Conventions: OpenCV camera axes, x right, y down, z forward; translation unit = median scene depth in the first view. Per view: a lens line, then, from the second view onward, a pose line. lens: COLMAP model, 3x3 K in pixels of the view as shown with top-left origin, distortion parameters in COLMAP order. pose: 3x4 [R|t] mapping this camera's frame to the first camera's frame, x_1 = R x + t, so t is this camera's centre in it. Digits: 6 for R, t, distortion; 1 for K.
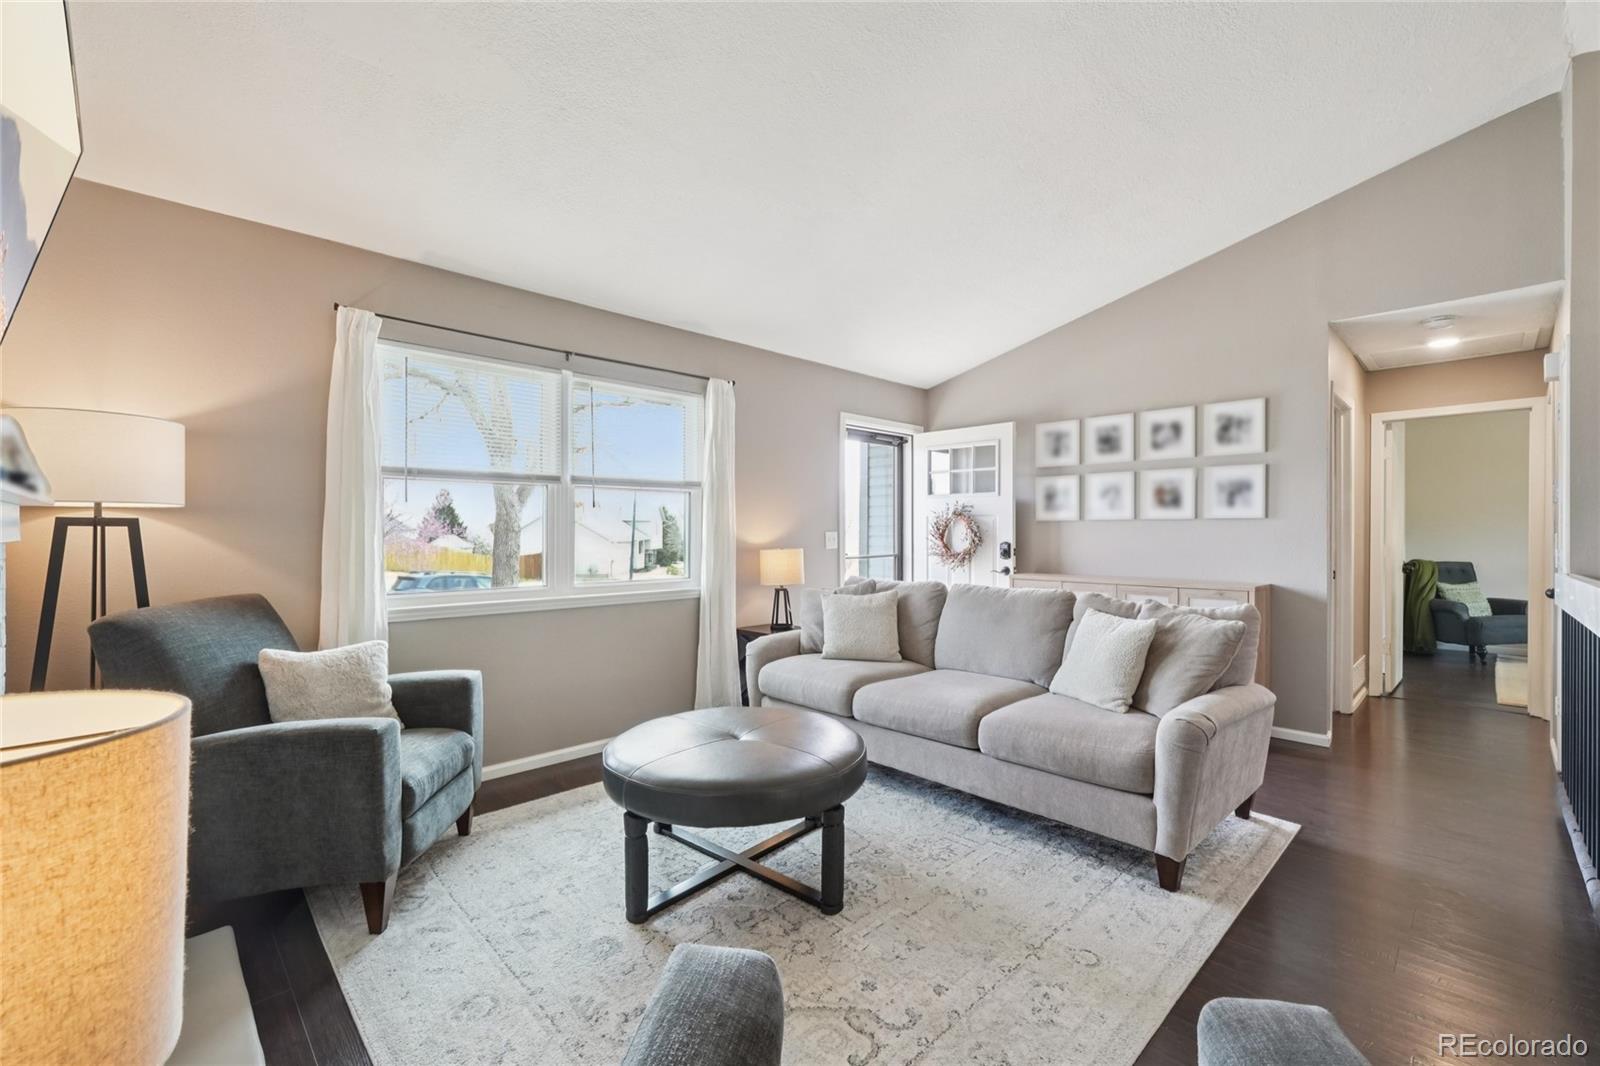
lens RADIAL K [[683.6, 0, 803.1], [0, 683.6, 529.4], [0, 0, 1]] dist [-0.003866, 0.003353]
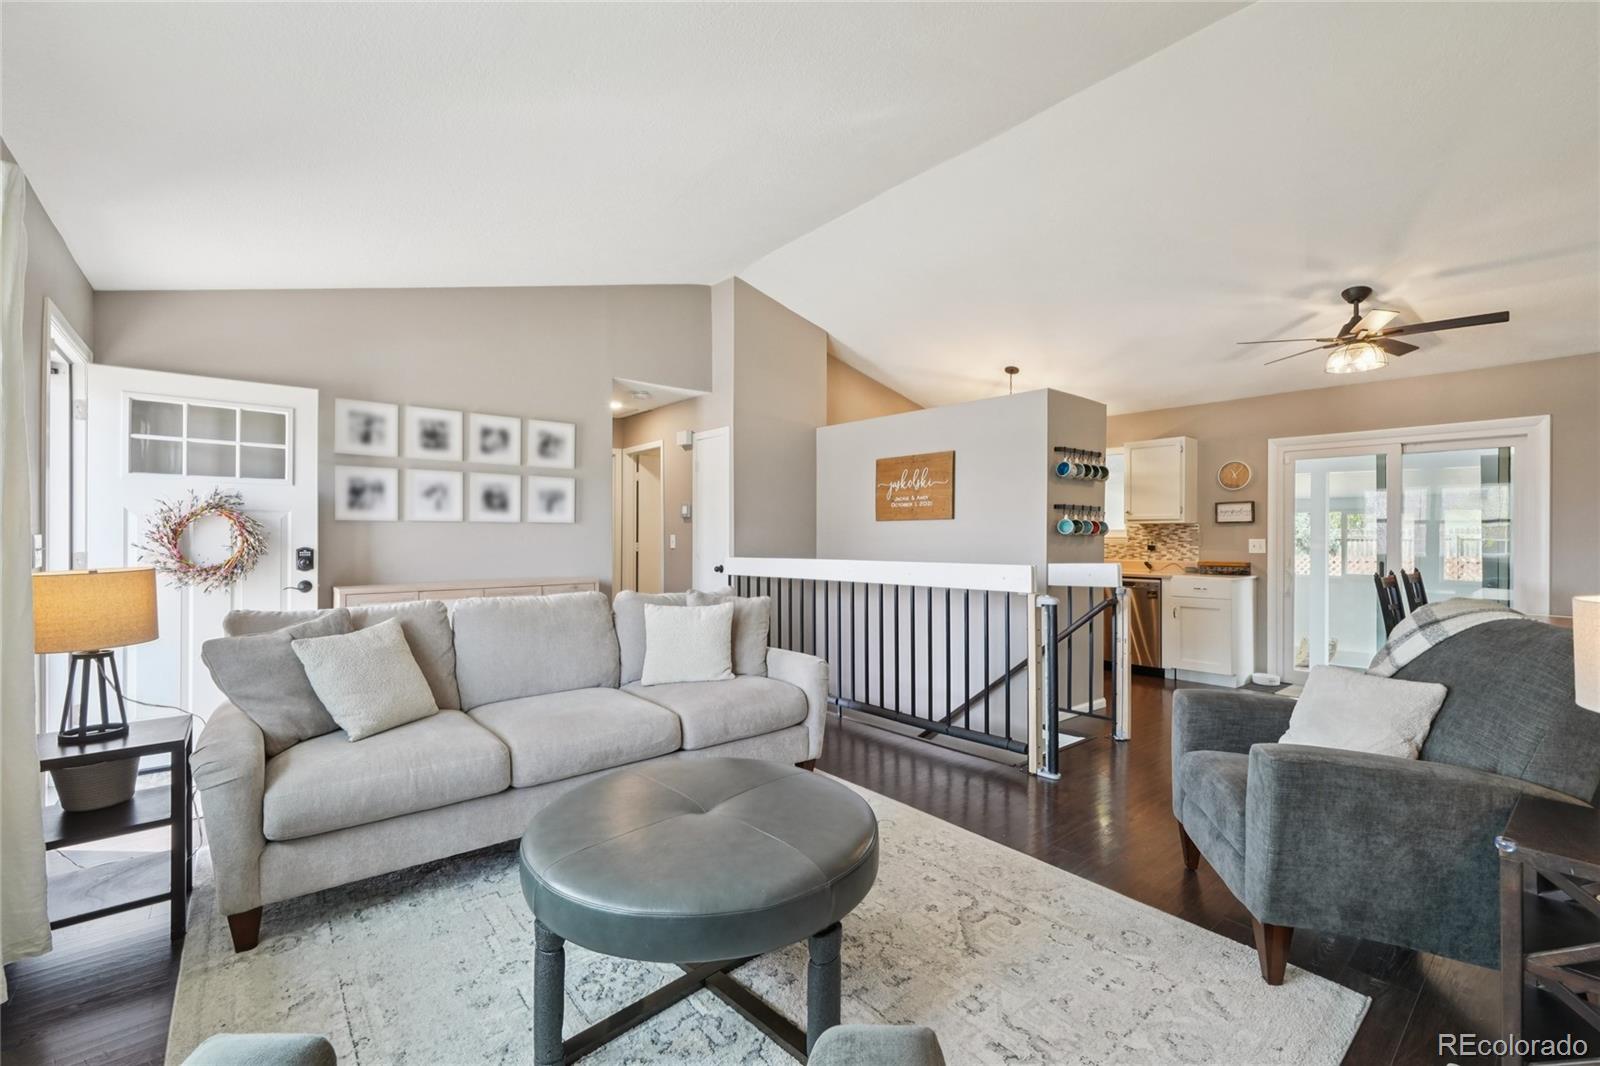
lens RADIAL K [[676.8, 0, 802.0], [0, 676.8, 531.5], [0, 0, 1]] dist [-0.001608, 0.000722]
pose [[0.074257, 0.003701, 0.997232, -0.469124], [-0.006407, 0.999974, -0.003234, -0.000224], [-0.997219, -0.006149, 0.074279, 0.474227]]
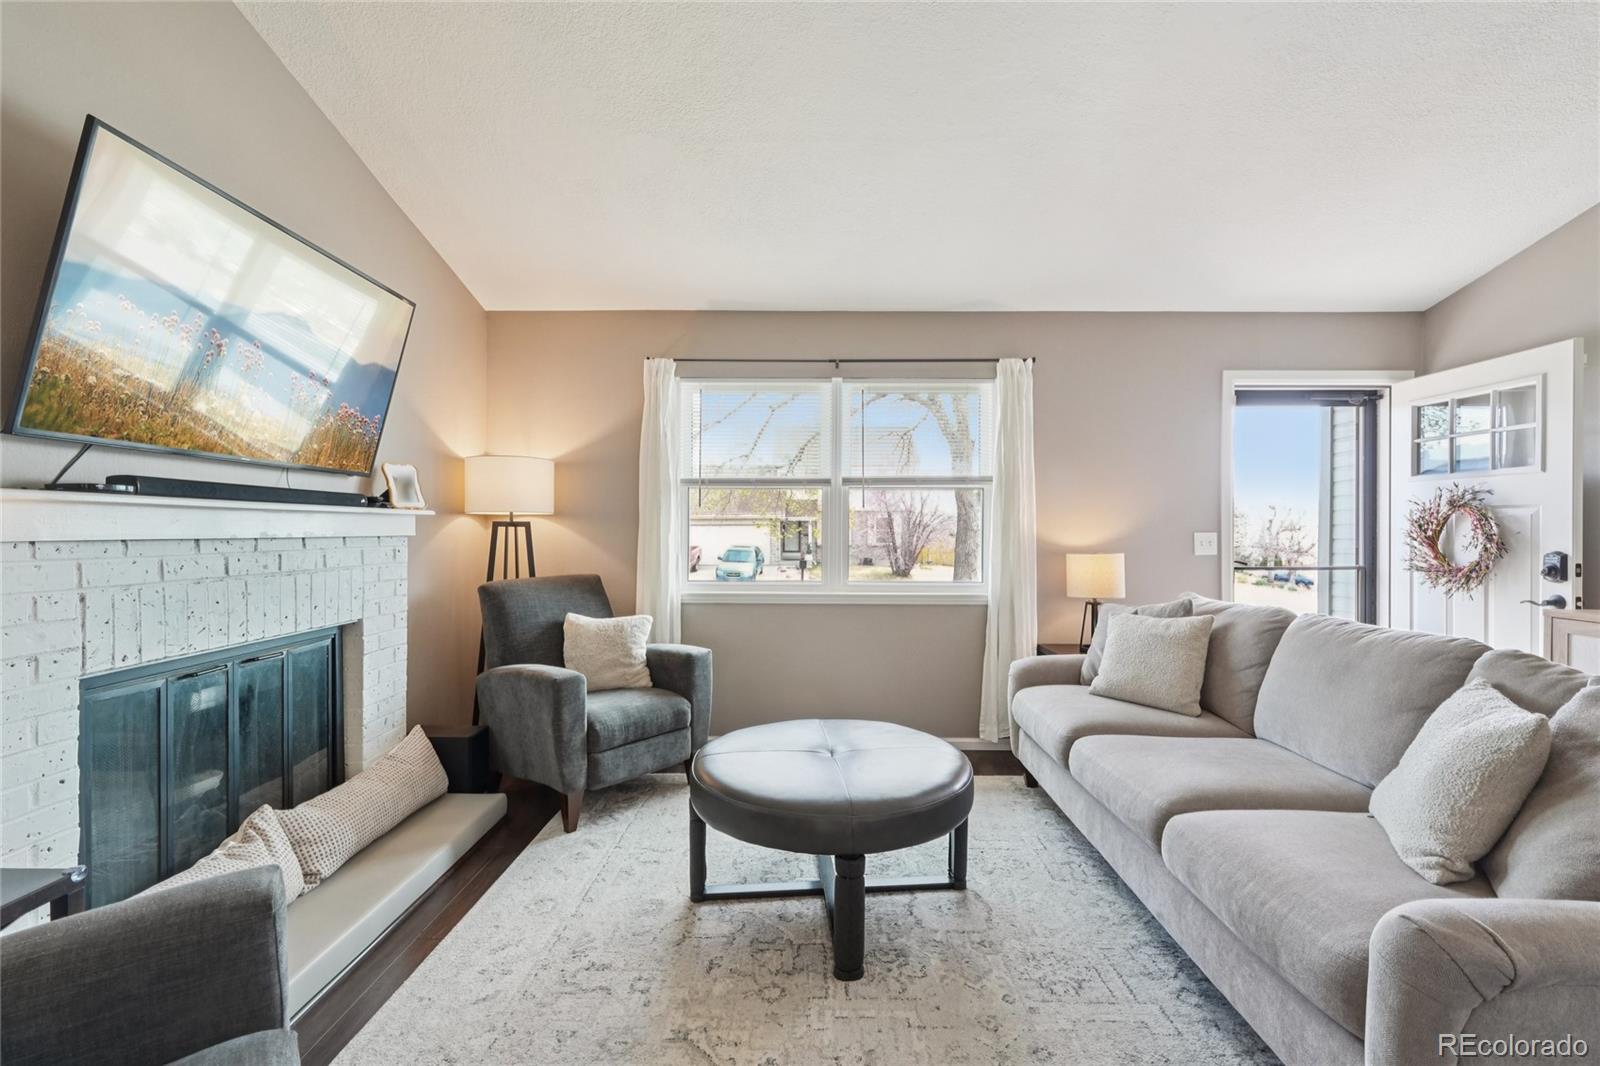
lens RADIAL K [[688.0, 0, 798.6], [0, 688.0, 532.1], [0, 0, 1]] dist [0.000087, 0.000507]
pose [[0.706205, 0.004141, -0.707995, 0.301031], [-0.000776, 0.999987, 0.005075, -0.000535], [0.708007, -0.003035, 0.706199, 0.174321]]
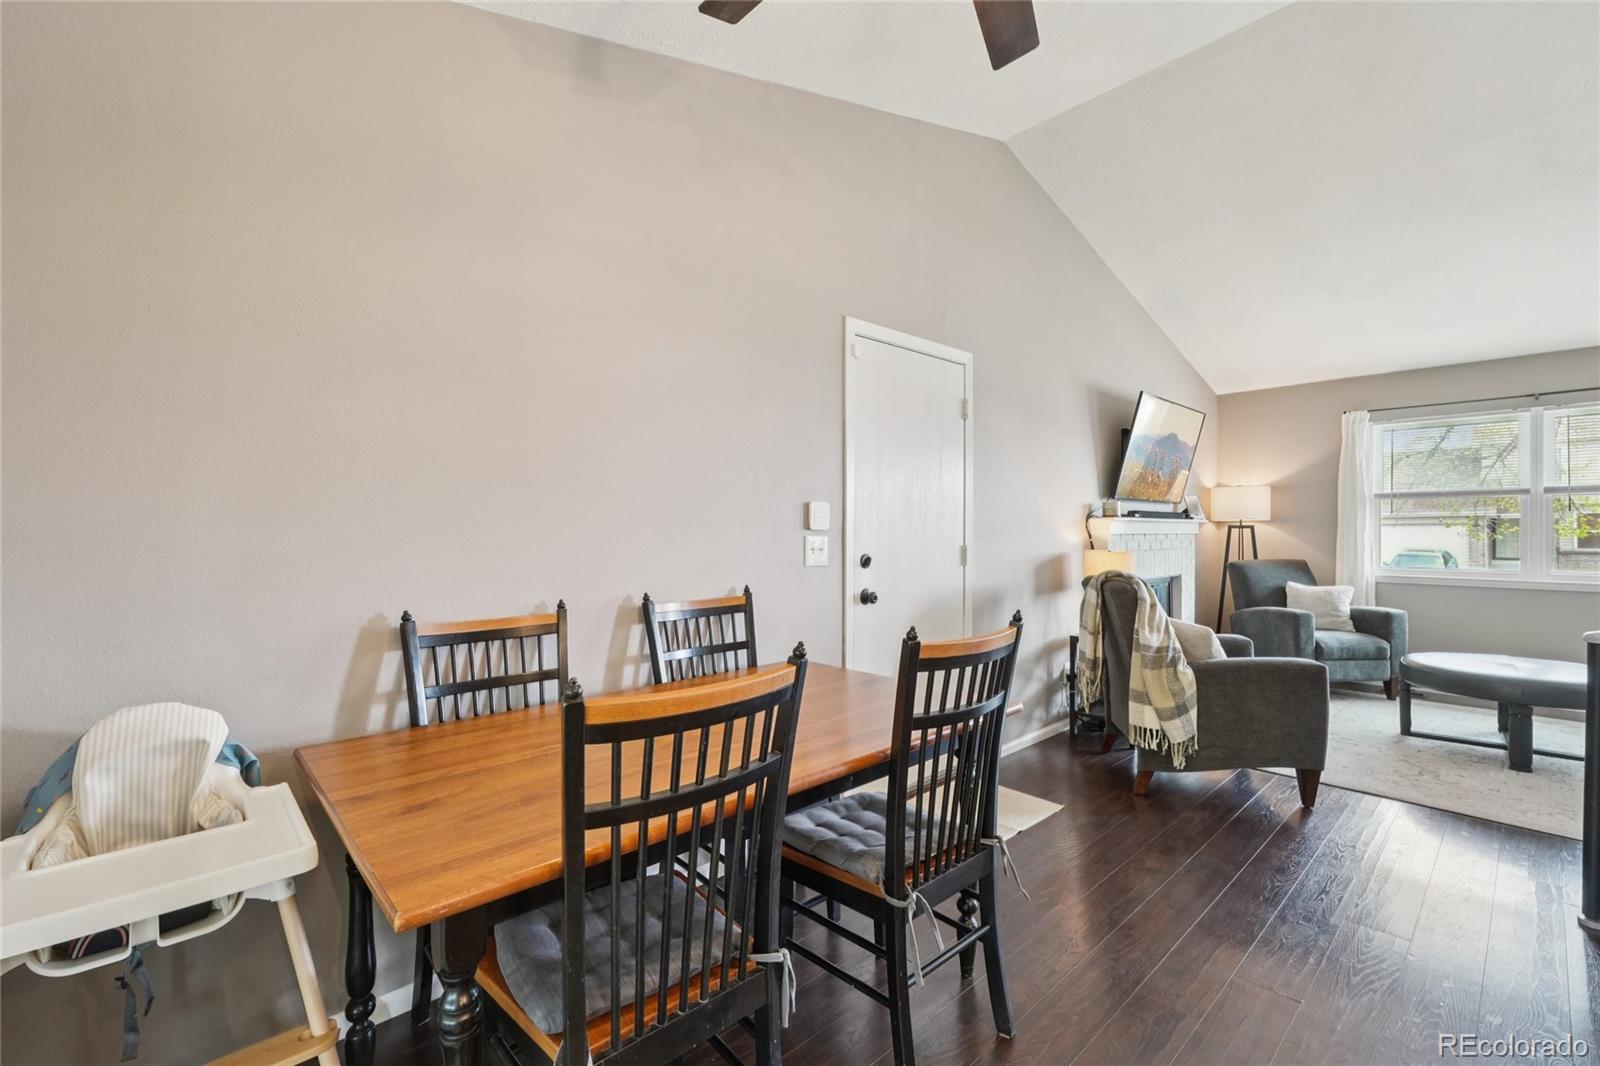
lens RADIAL K [[683.6, 0, 803.1], [0, 683.6, 529.4], [0, 0, 1]] dist [-0.003866, 0.003353]
pose [[-0.030920, -0.002127, -0.999520, 0.831647], [0.002658, 0.999994, -0.002210, -0.000183], [0.999518, -0.002725, -0.030915, -0.300131]]
